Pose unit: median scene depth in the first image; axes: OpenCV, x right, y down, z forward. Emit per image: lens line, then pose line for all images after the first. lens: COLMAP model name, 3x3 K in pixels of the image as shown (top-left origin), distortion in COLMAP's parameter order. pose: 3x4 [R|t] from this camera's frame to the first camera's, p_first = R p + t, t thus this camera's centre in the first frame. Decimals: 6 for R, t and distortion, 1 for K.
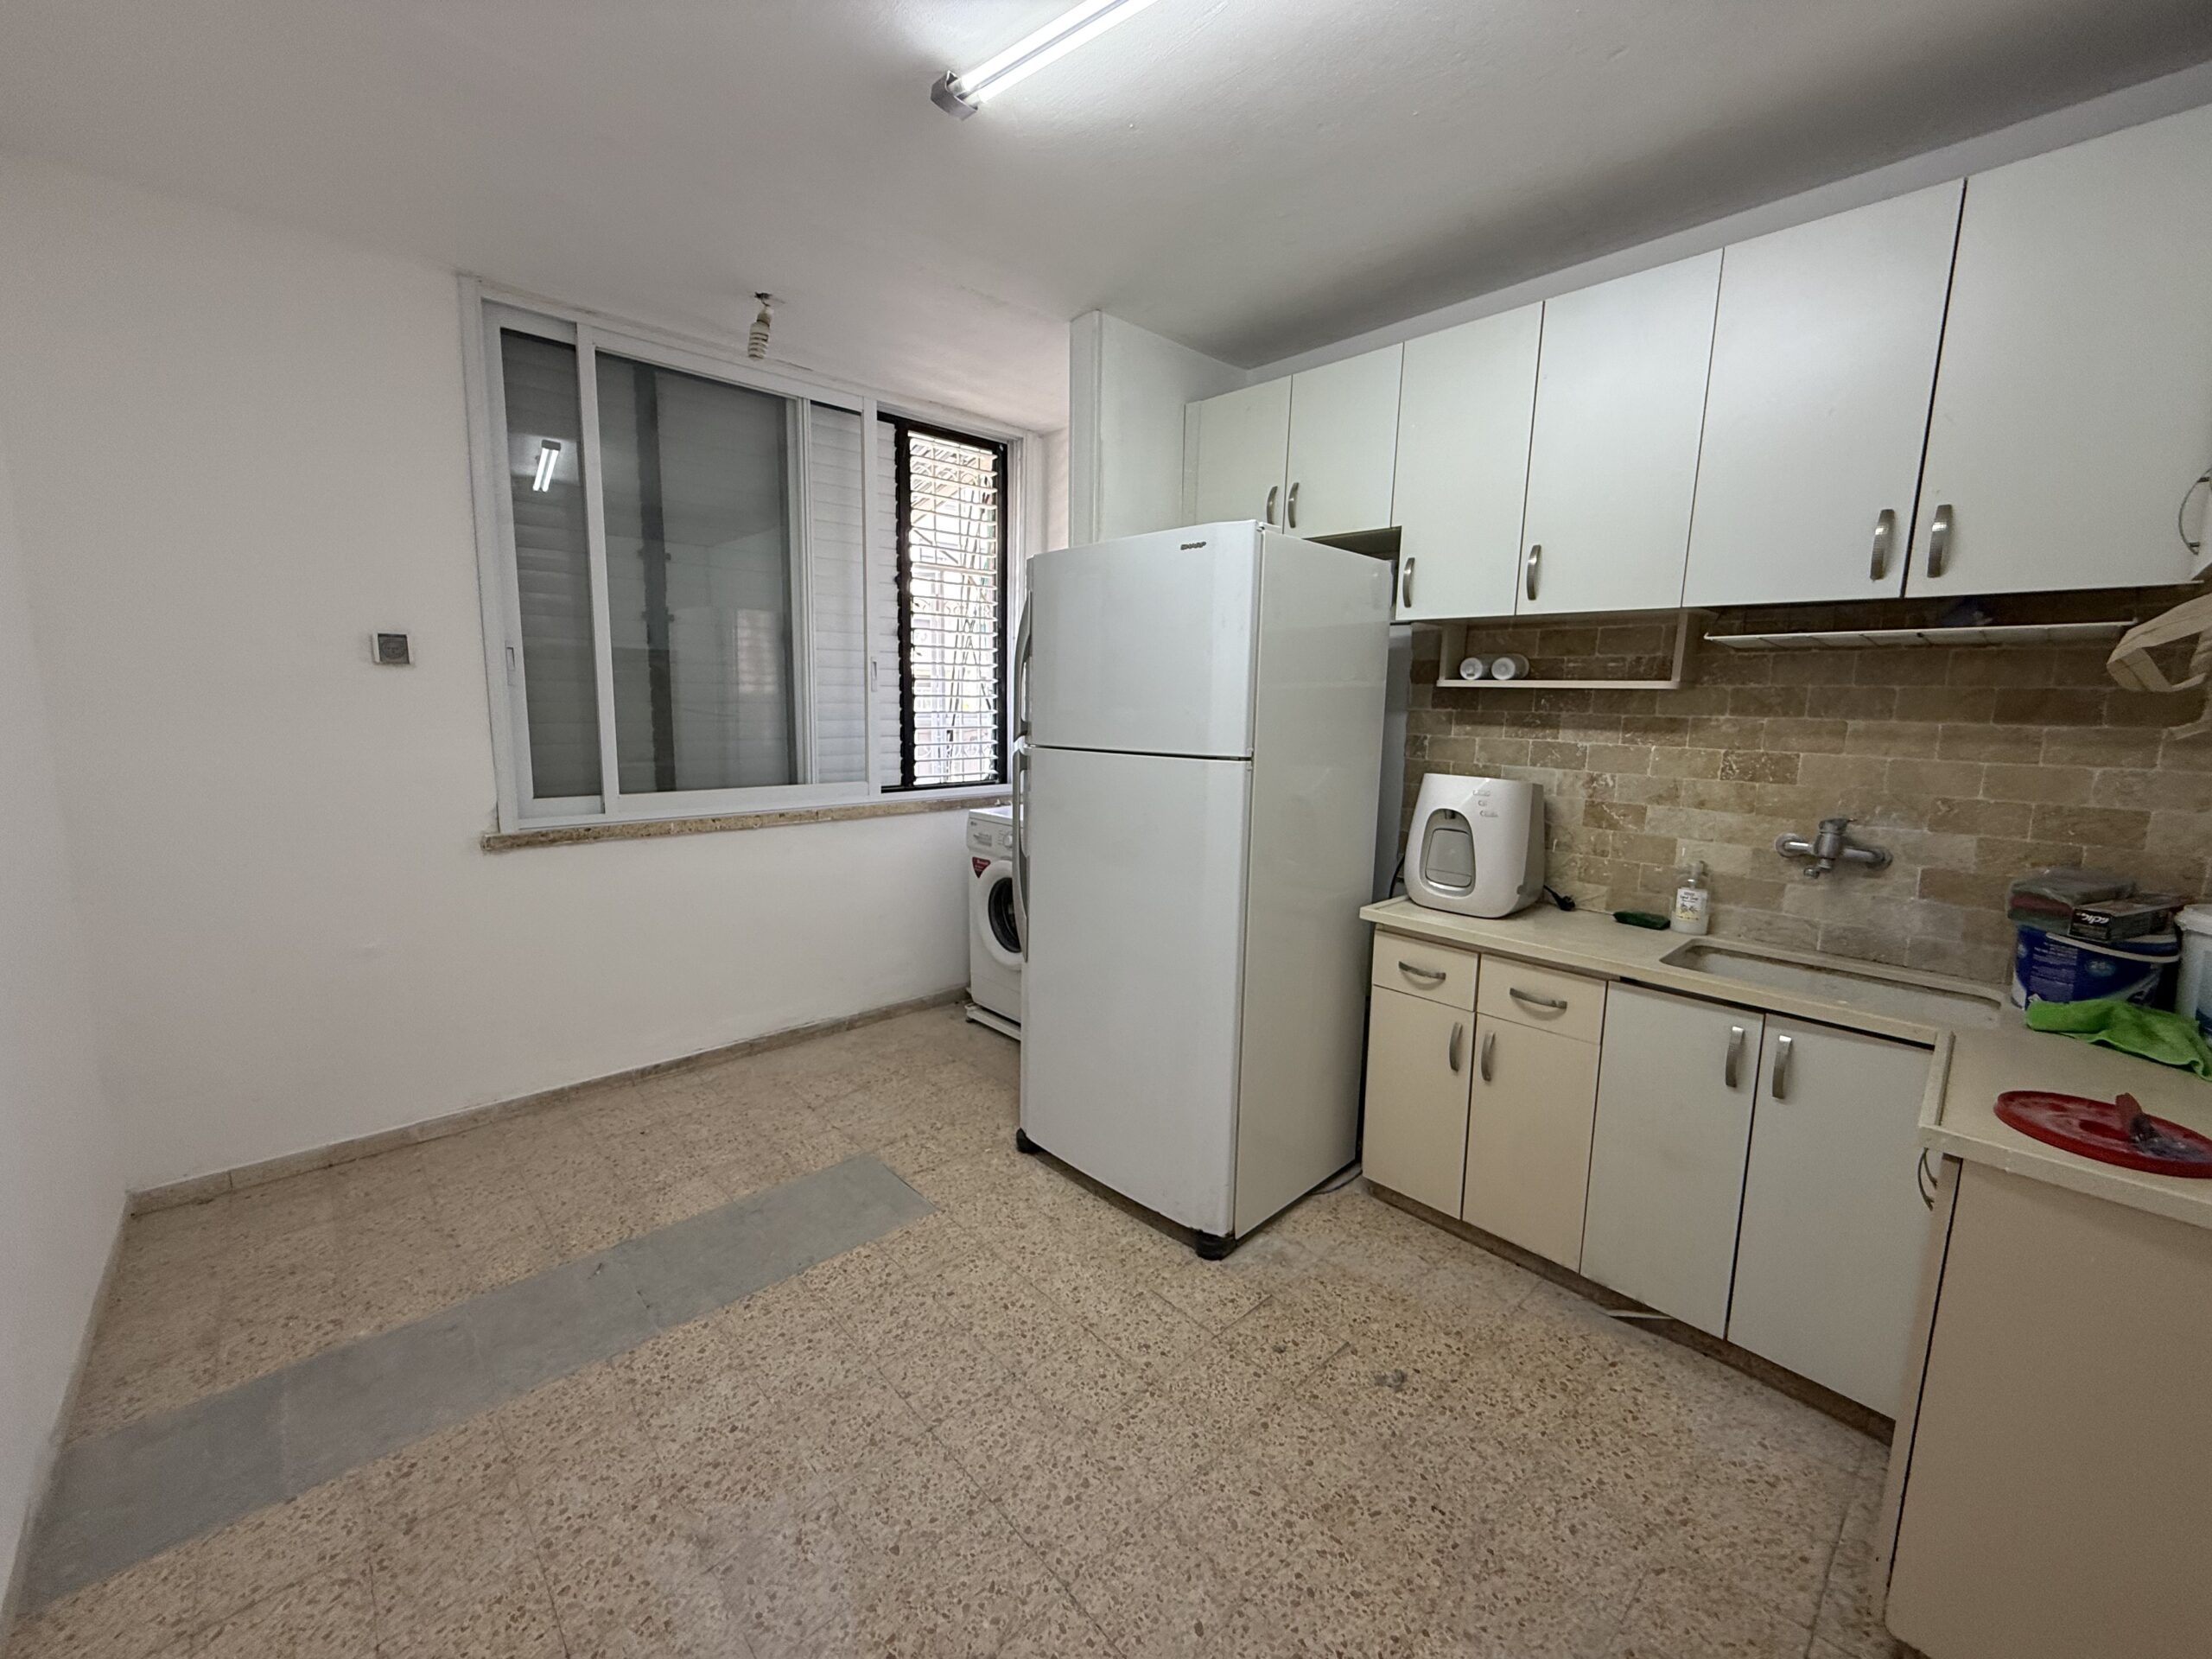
lens RADIAL K [[880.8, 0, 1097.7], [0, 880.8, 824.4], [0, 0, 1]] dist [-0.001310, 0.000099]
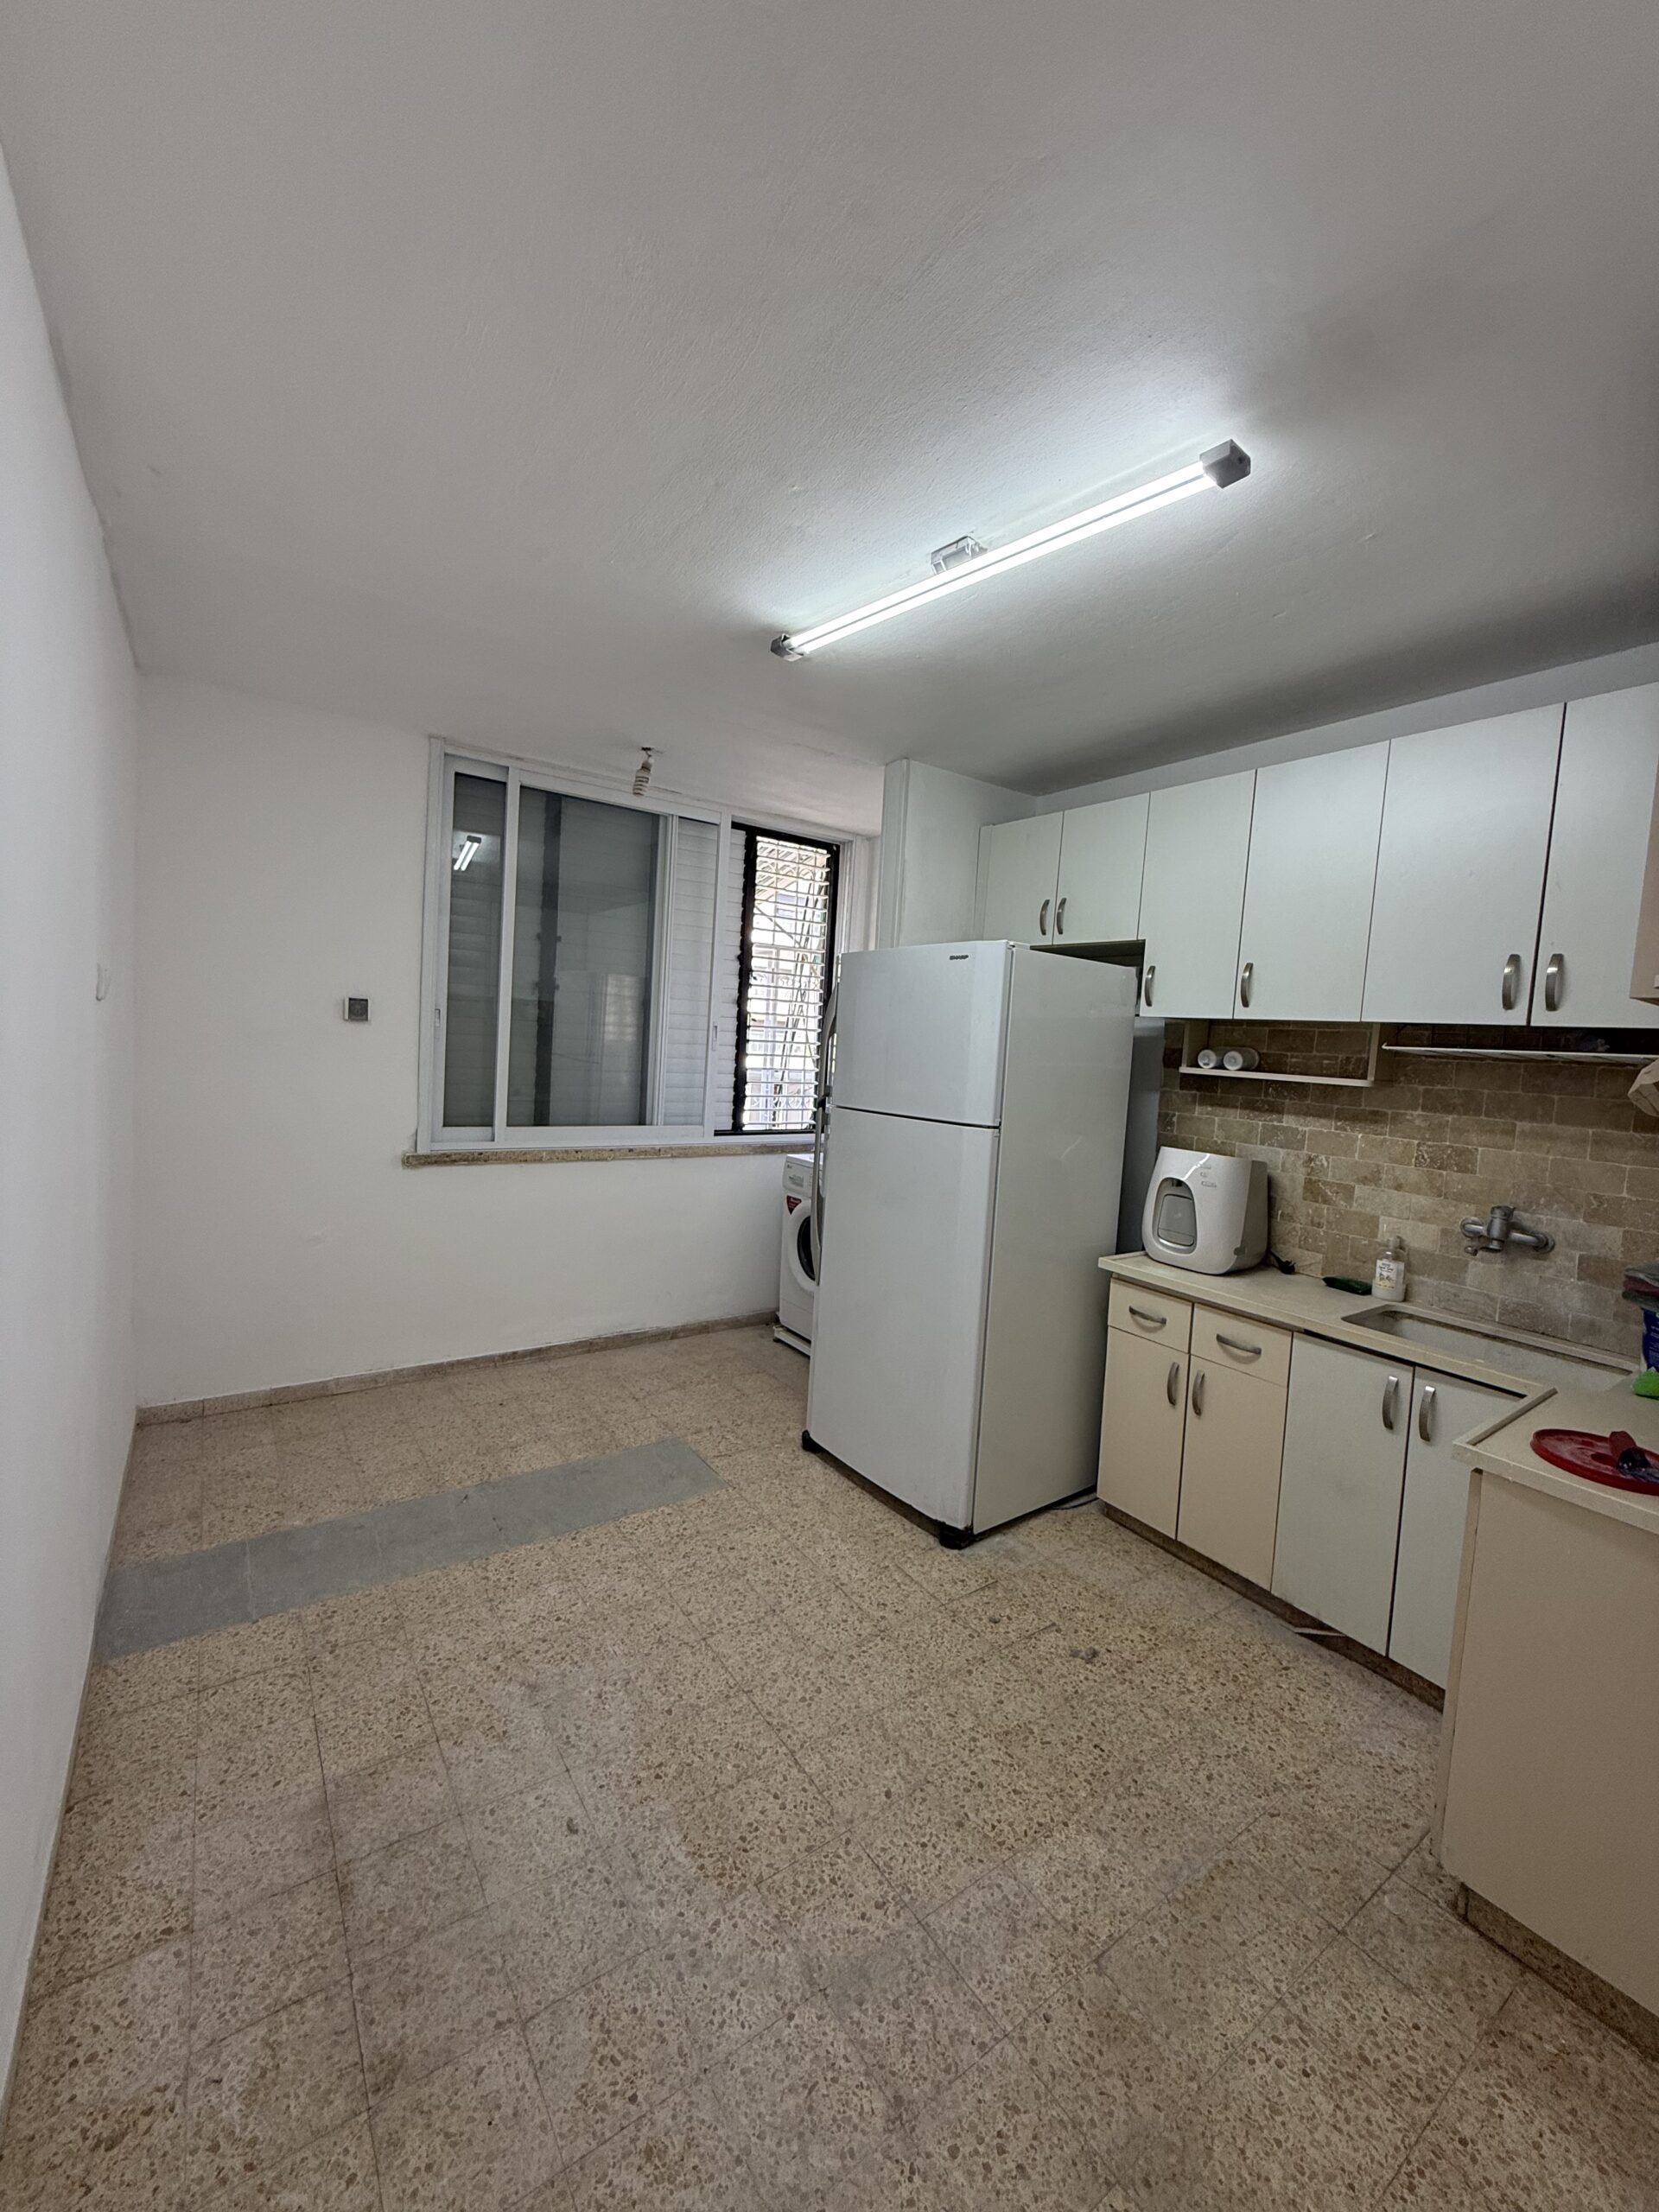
lens RADIAL K [[880.8, 0, 828.8], [0, 880.8, 1097.7], [0, 0, 1]] dist [-0.001310, 0.000099]
pose [[0.990602, 0.048101, -0.128037, 0.093092], [-0.058603, 0.995106, -0.079554, -0.003923], [0.123583, 0.086310, 0.988574, -0.251241]]
